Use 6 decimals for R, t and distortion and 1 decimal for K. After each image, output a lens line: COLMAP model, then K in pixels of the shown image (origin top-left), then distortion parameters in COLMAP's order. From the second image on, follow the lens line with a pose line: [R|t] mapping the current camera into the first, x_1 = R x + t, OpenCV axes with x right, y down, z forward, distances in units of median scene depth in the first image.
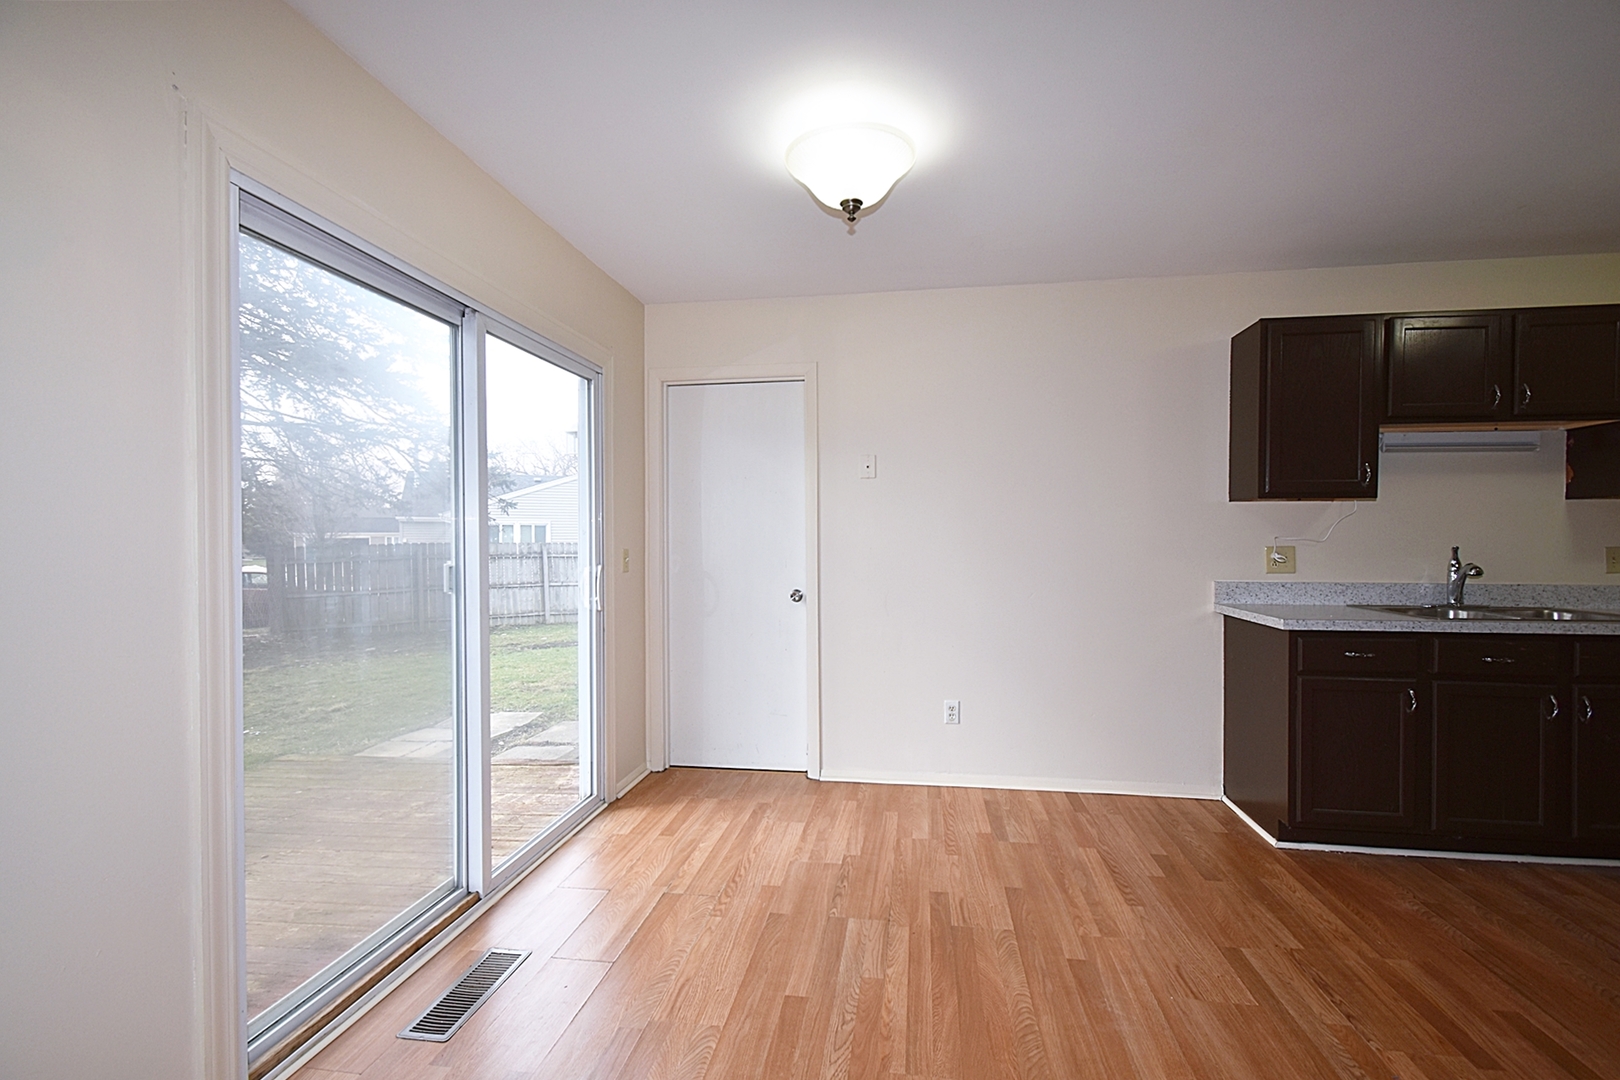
lens RADIAL K [[718.0, 0, 811.0], [0, 718.0, 548.0], [0, 0, 1]] dist [-0.001007, -0.000023]
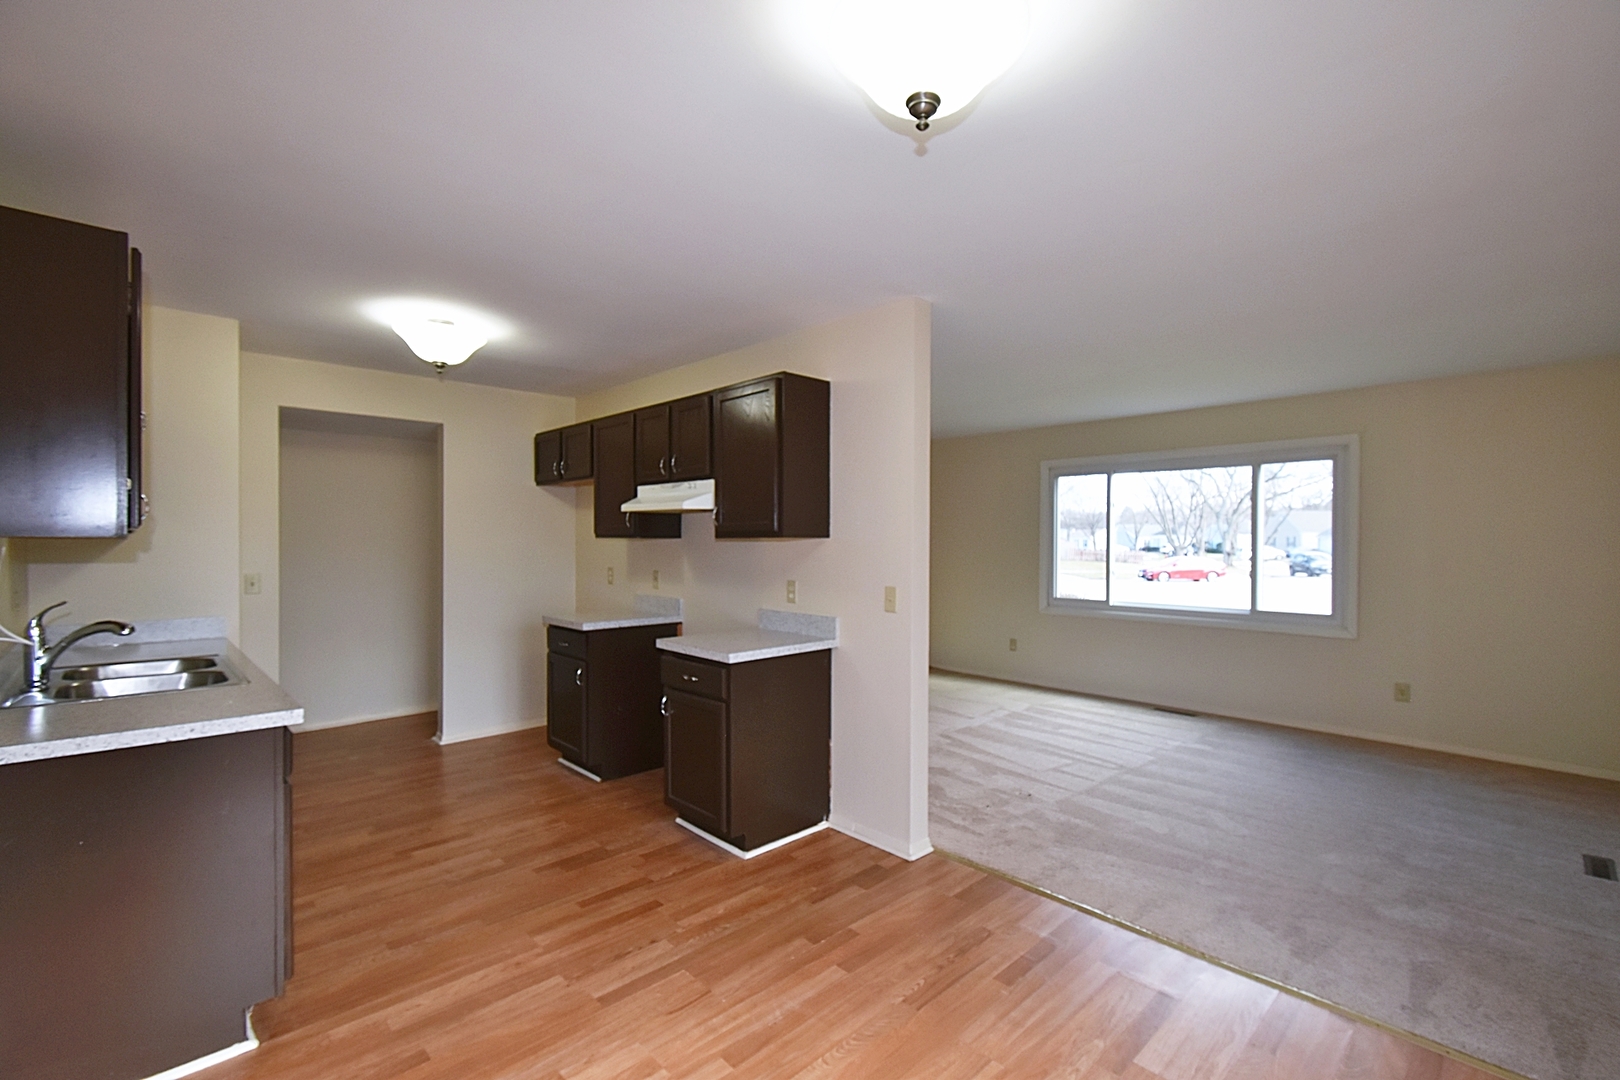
lens RADIAL K [[712.3, 0, 816.5], [0, 712.3, 546.0], [0, 0, 1]] dist [0.009521, -0.004552]
pose [[-0.800528, -0.005542, 0.599270, -0.186861], [0.005508, 0.999847, 0.016604, -0.071537], [-0.599270, 0.016593, -0.800375, 1.169067]]
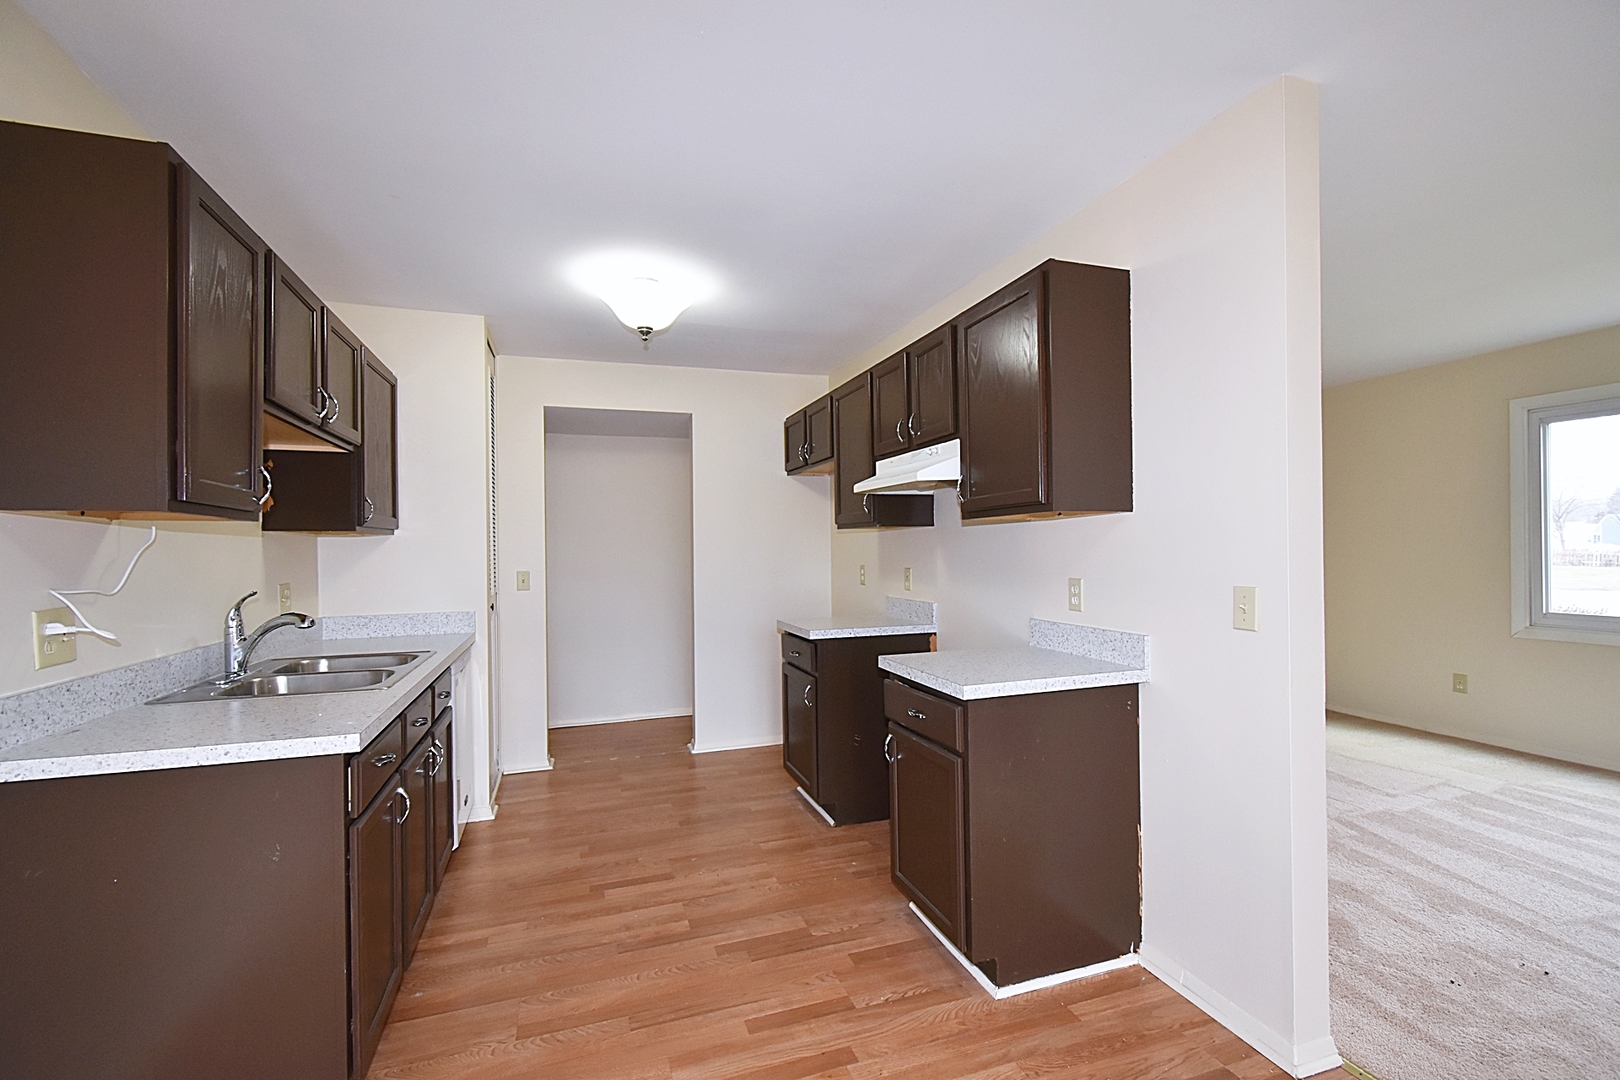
lens RADIAL K [[712.3, 0, 816.5], [0, 712.3, 546.0], [0, 0, 1]] dist [0.009521, -0.004552]
pose [[-0.474797, 0.010103, 0.880037, -0.005276], [0.023369, 0.999726, 0.001131, -0.037069], [-0.879785, 0.021102, -0.474904, 0.868320]]
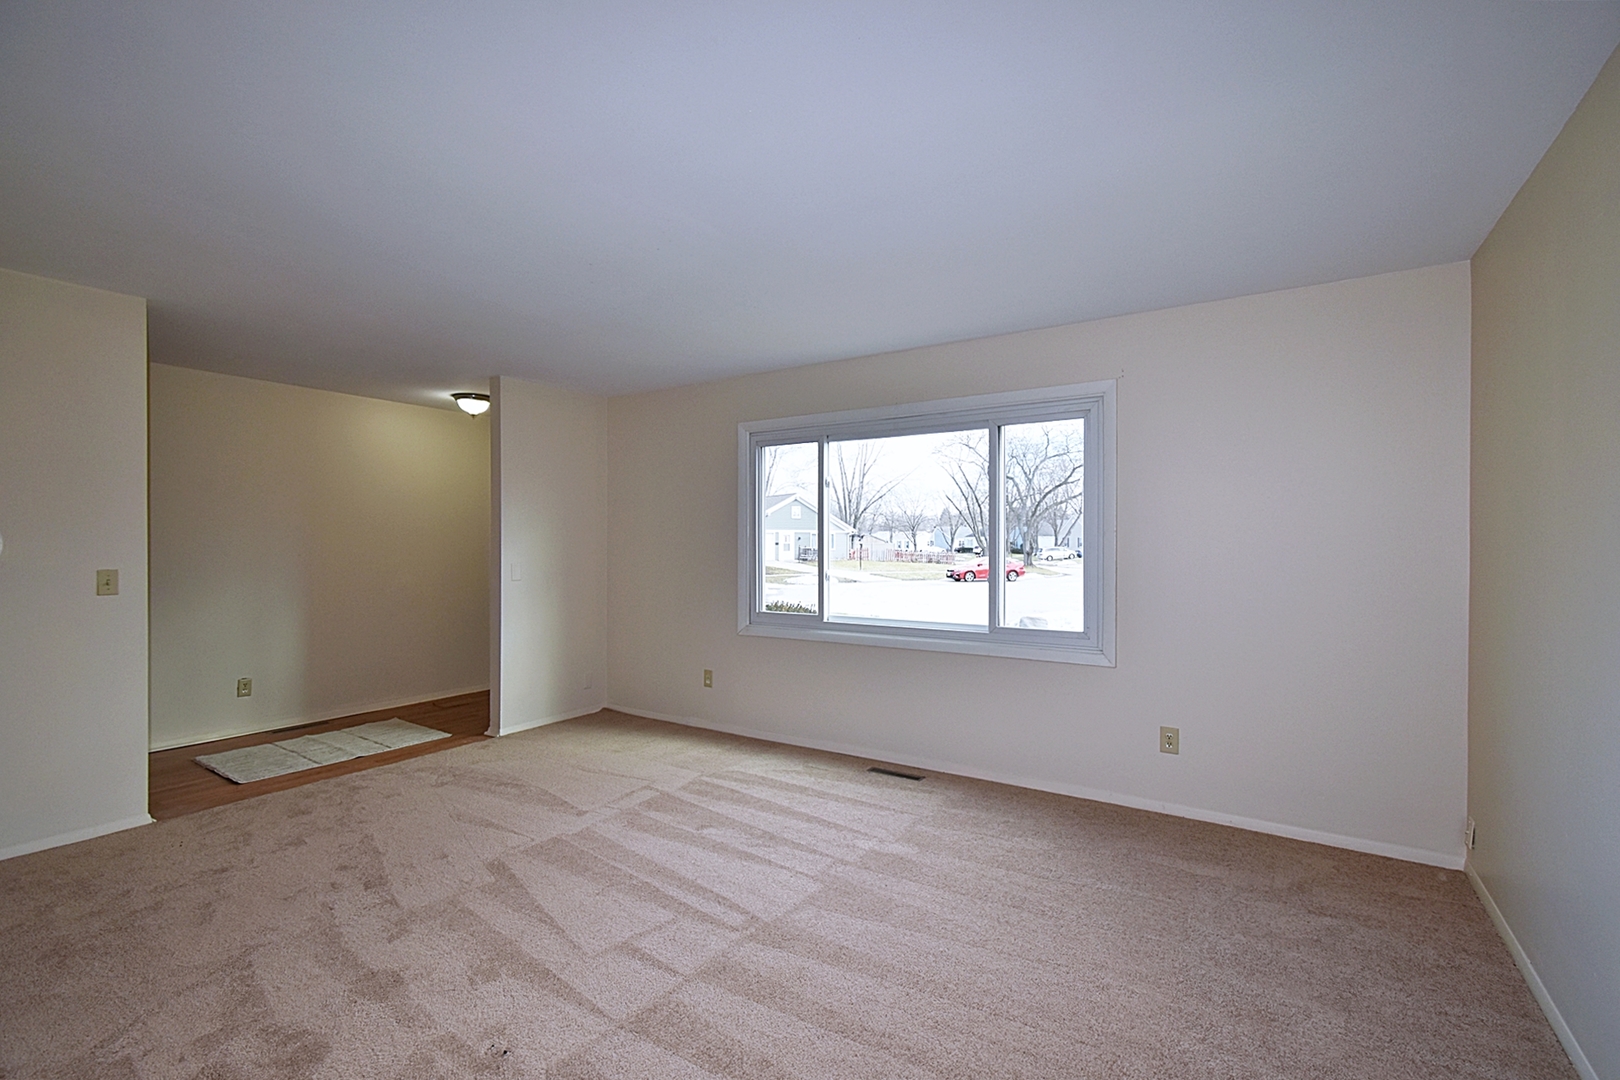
lens RADIAL K [[718.0, 0, 811.0], [0, 718.0, 548.0], [0, 0, 1]] dist [-0.001007, -0.000023]
pose [[-0.914389, -0.000208, 0.404836, -0.220064], [0.007427, 0.999823, 0.017287, -0.043819], [-0.404768, 0.018813, -0.914226, 0.352717]]
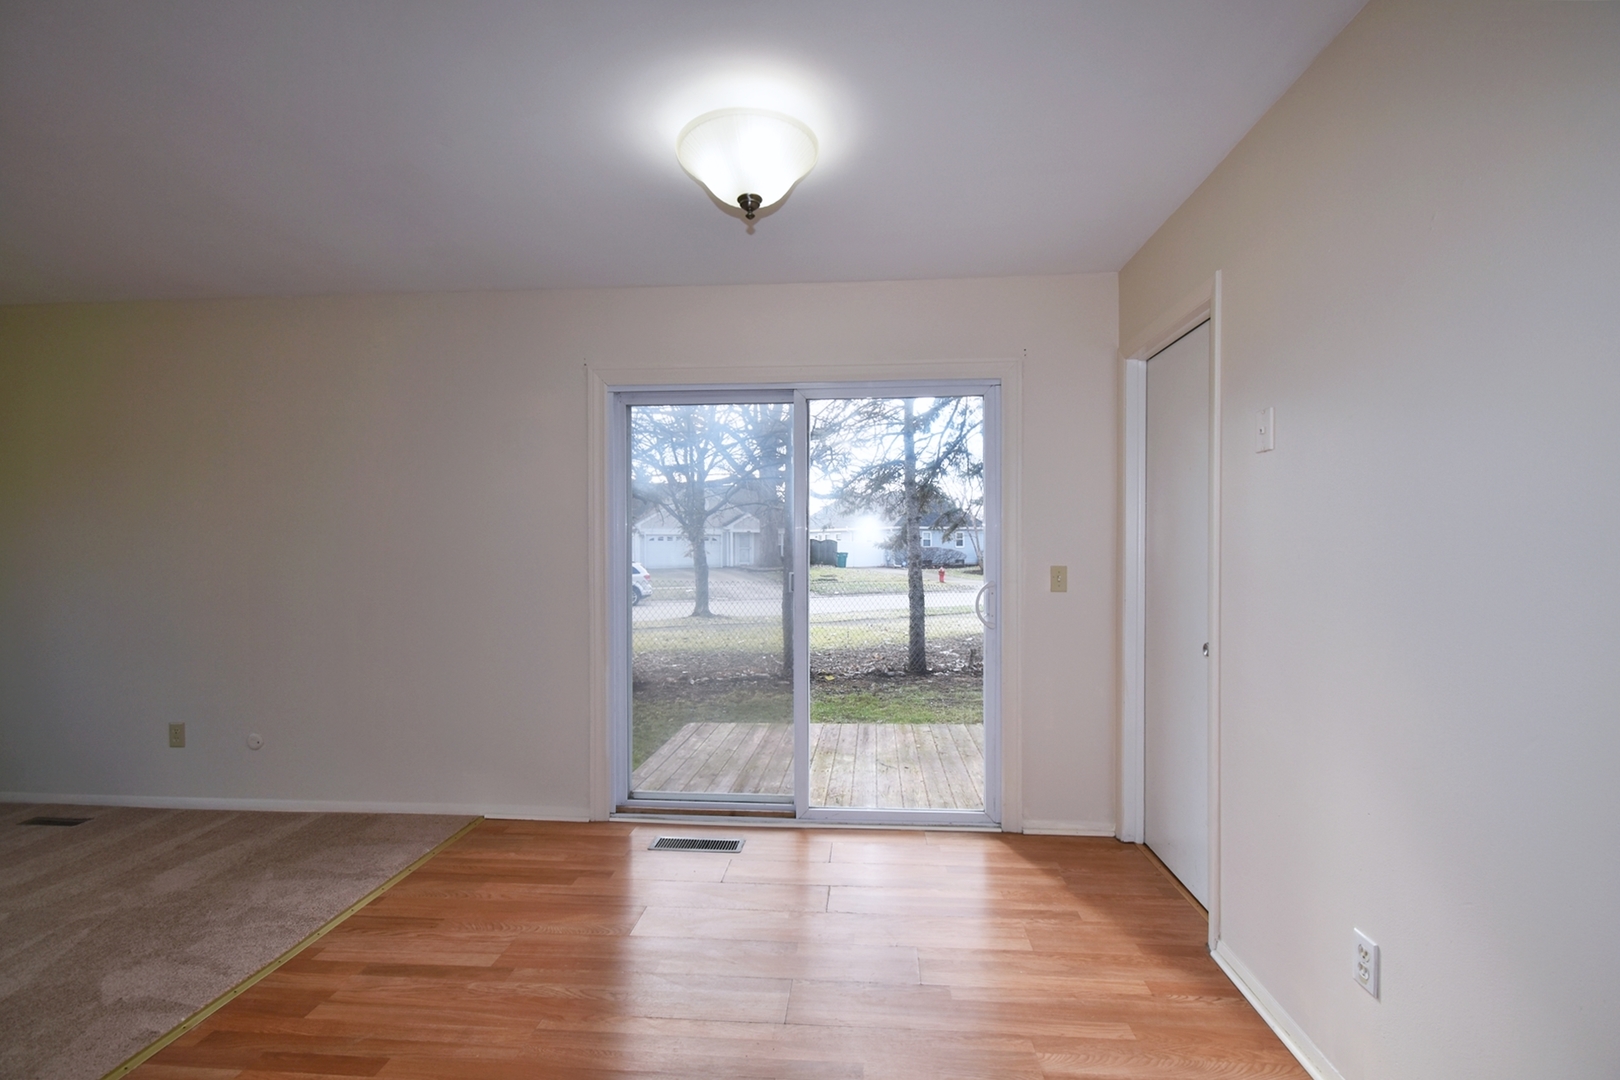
lens RADIAL K [[712.3, 0, 816.5], [0, 712.3, 546.0], [0, 0, 1]] dist [0.009521, -0.004552]
pose [[0.072863, 0.006601, -0.997320, 0.728915], [-0.010603, 0.999927, 0.005844, -0.031129], [0.997286, 0.010149, 0.072928, 0.757129]]
